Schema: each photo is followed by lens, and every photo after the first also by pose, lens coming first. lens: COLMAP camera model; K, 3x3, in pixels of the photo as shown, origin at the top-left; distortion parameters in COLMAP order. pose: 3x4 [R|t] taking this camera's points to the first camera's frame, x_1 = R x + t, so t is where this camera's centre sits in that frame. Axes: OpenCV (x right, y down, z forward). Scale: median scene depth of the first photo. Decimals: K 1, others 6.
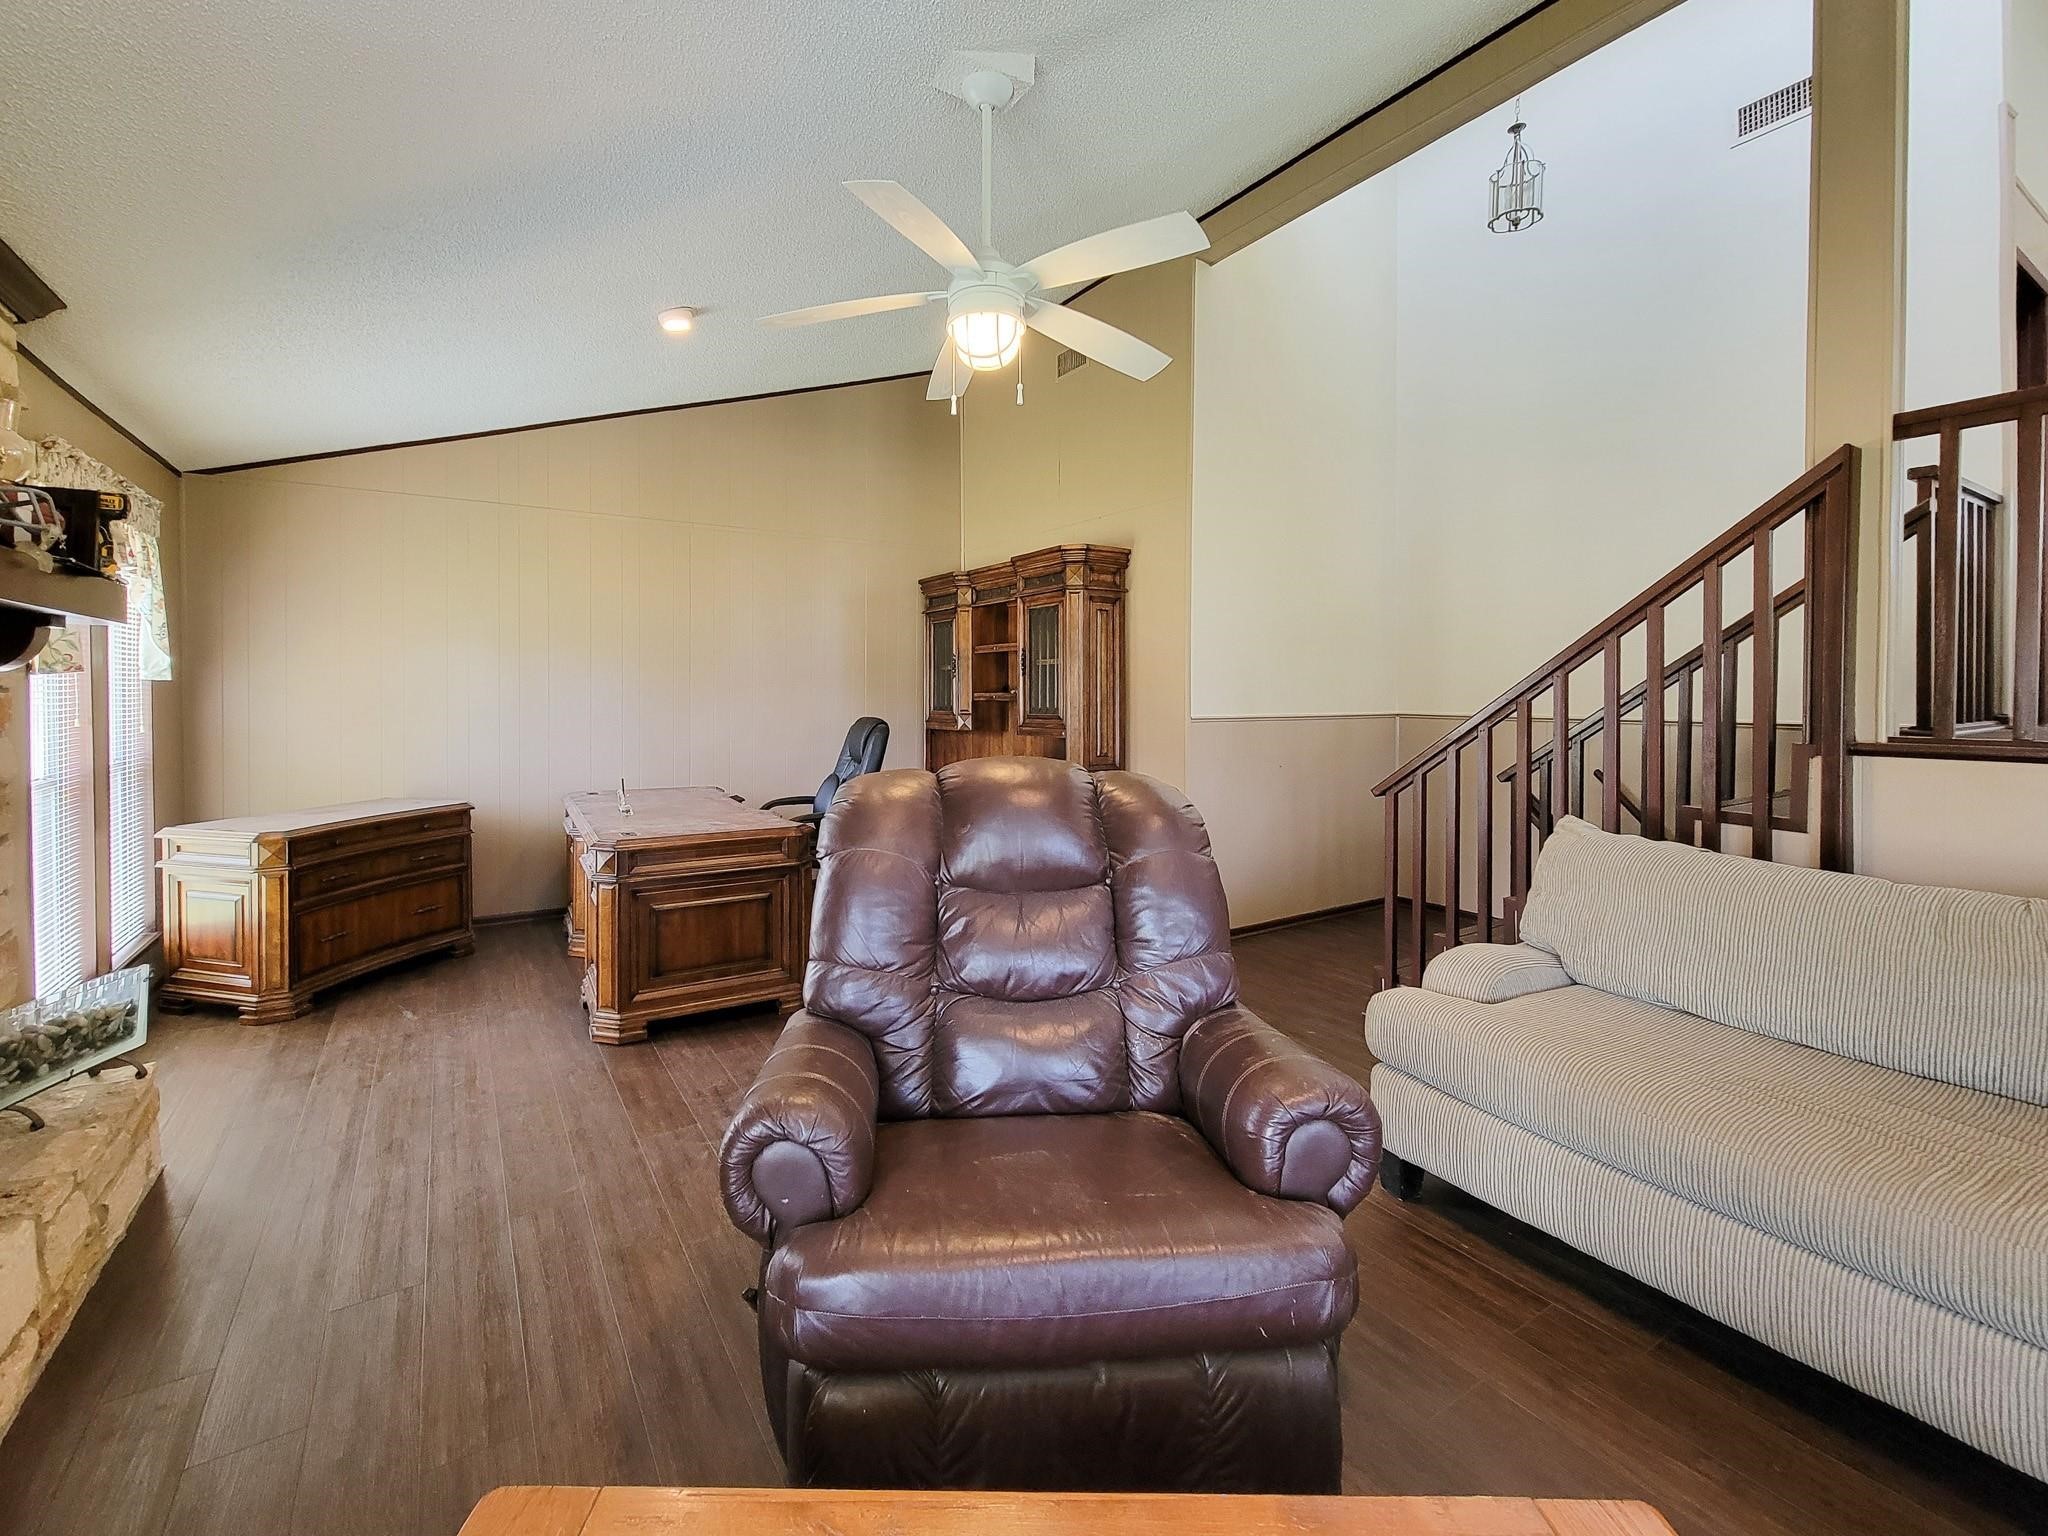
lens RADIAL K [[900.9, 0, 1021.1], [0, 900.9, 705.2], [0, 0, 1]] dist [-0.018019, -0.000221]
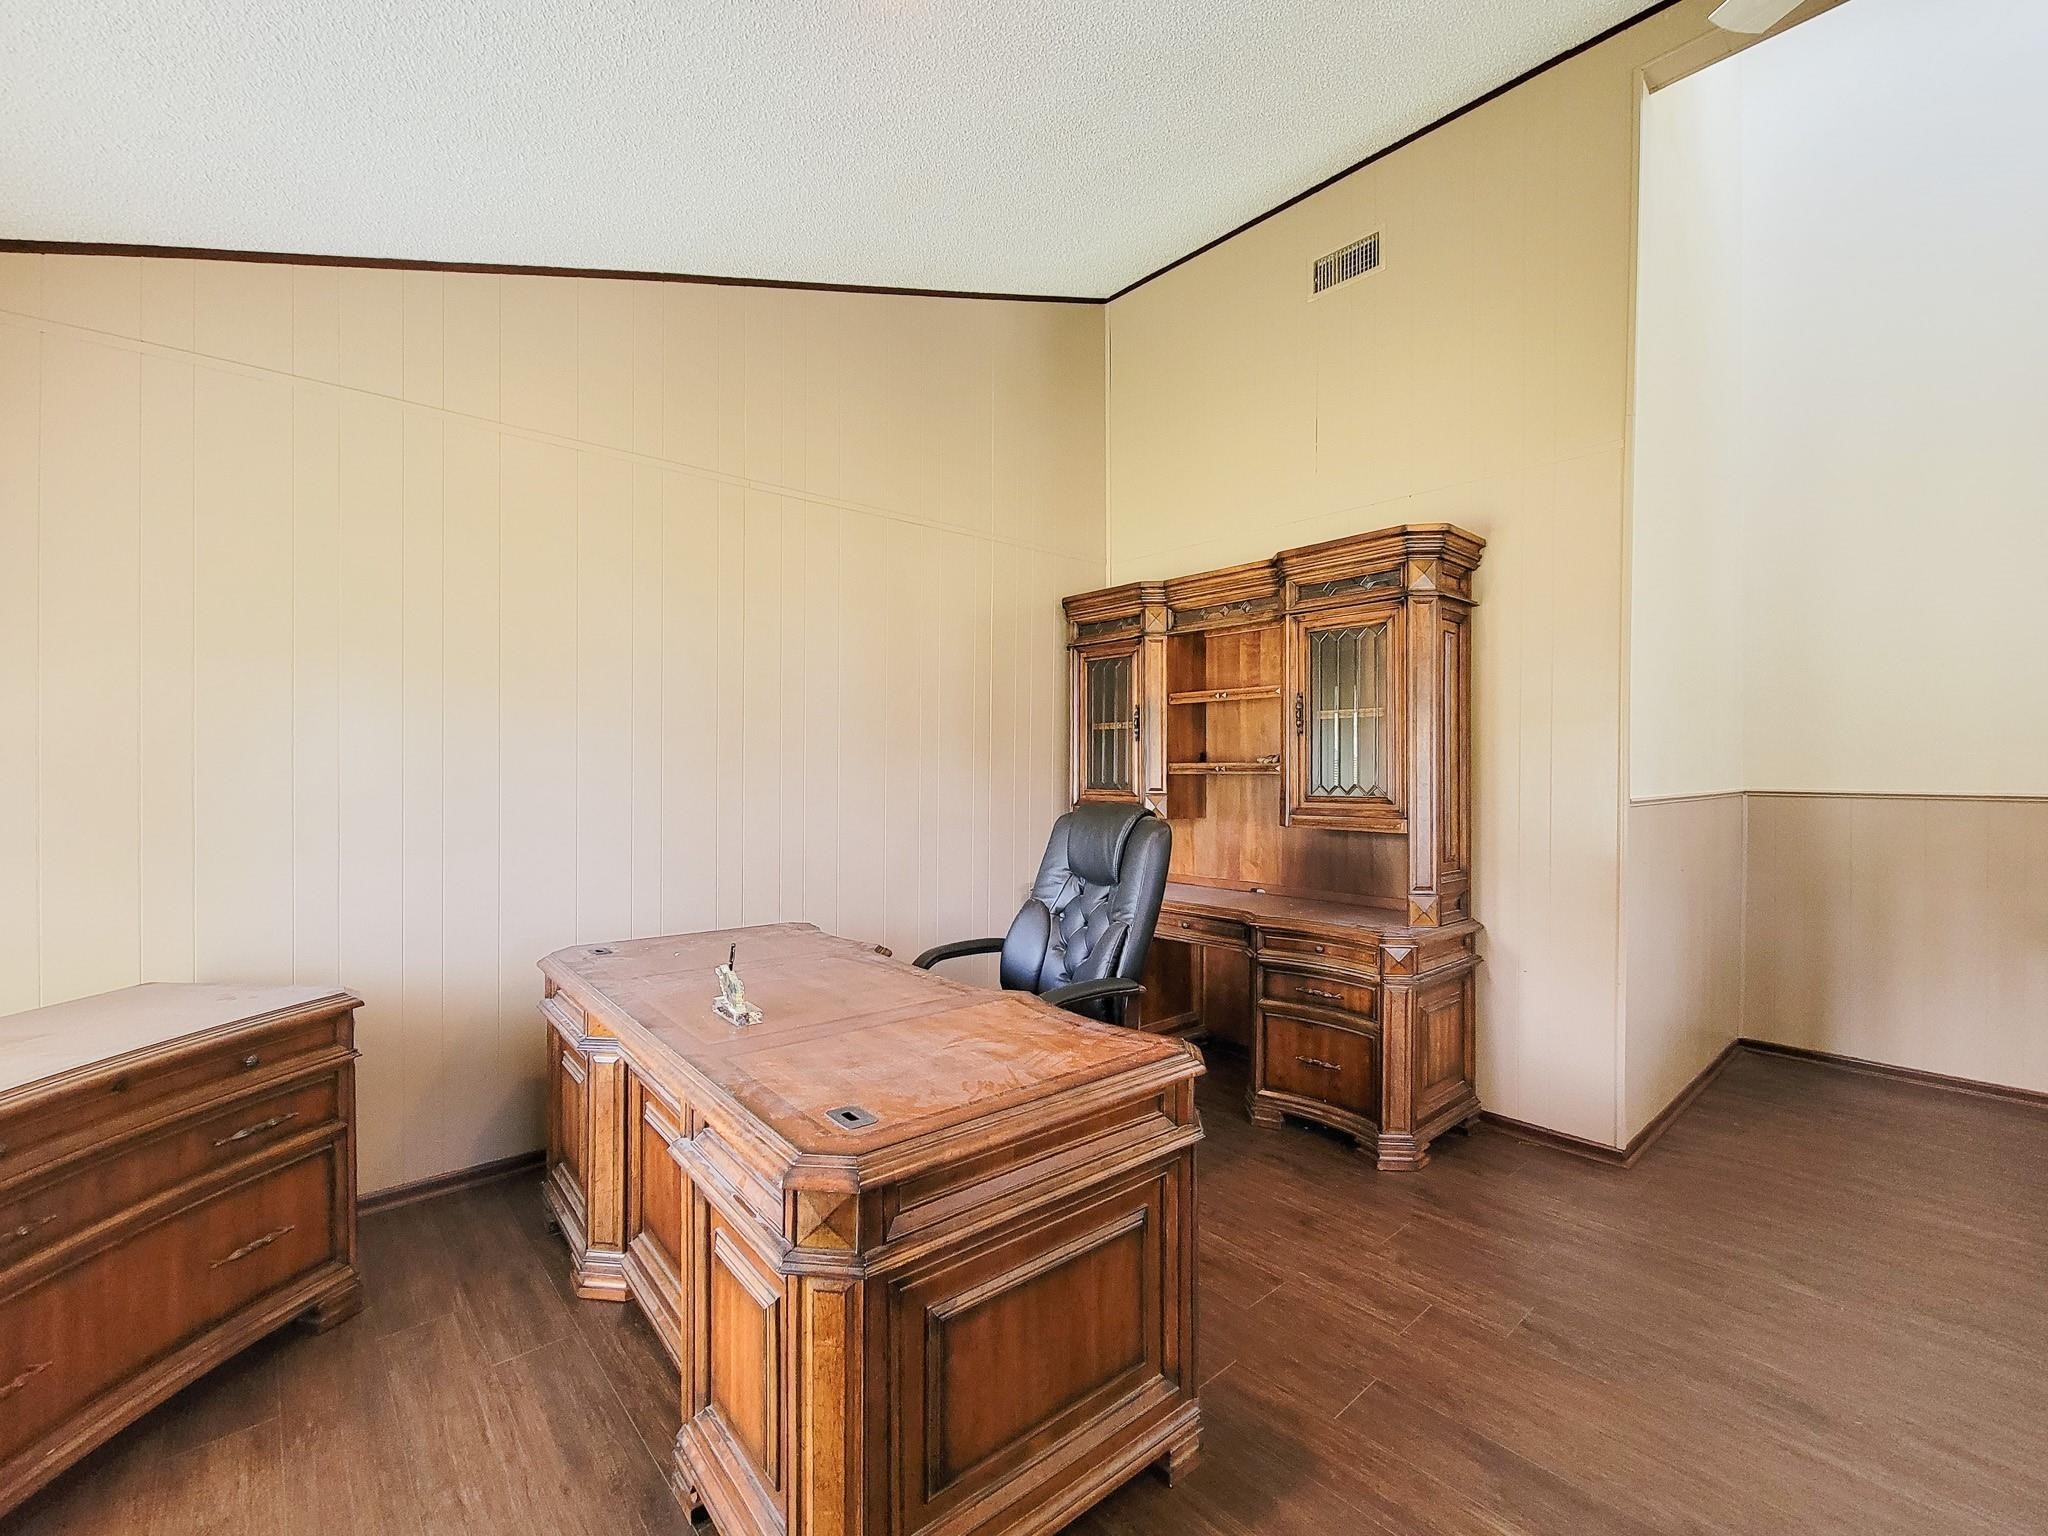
lens RADIAL K [[869.0, 0, 1032.8], [0, 869.0, 765.7], [0, 0, 1]] dist [0.000431, -0.006195]
pose [[0.987024, -0.001663, 0.160562, -0.301255], [0.004275, 0.999864, -0.015925, -0.001964], [-0.160514, 0.016405, 0.986897, 0.438249]]
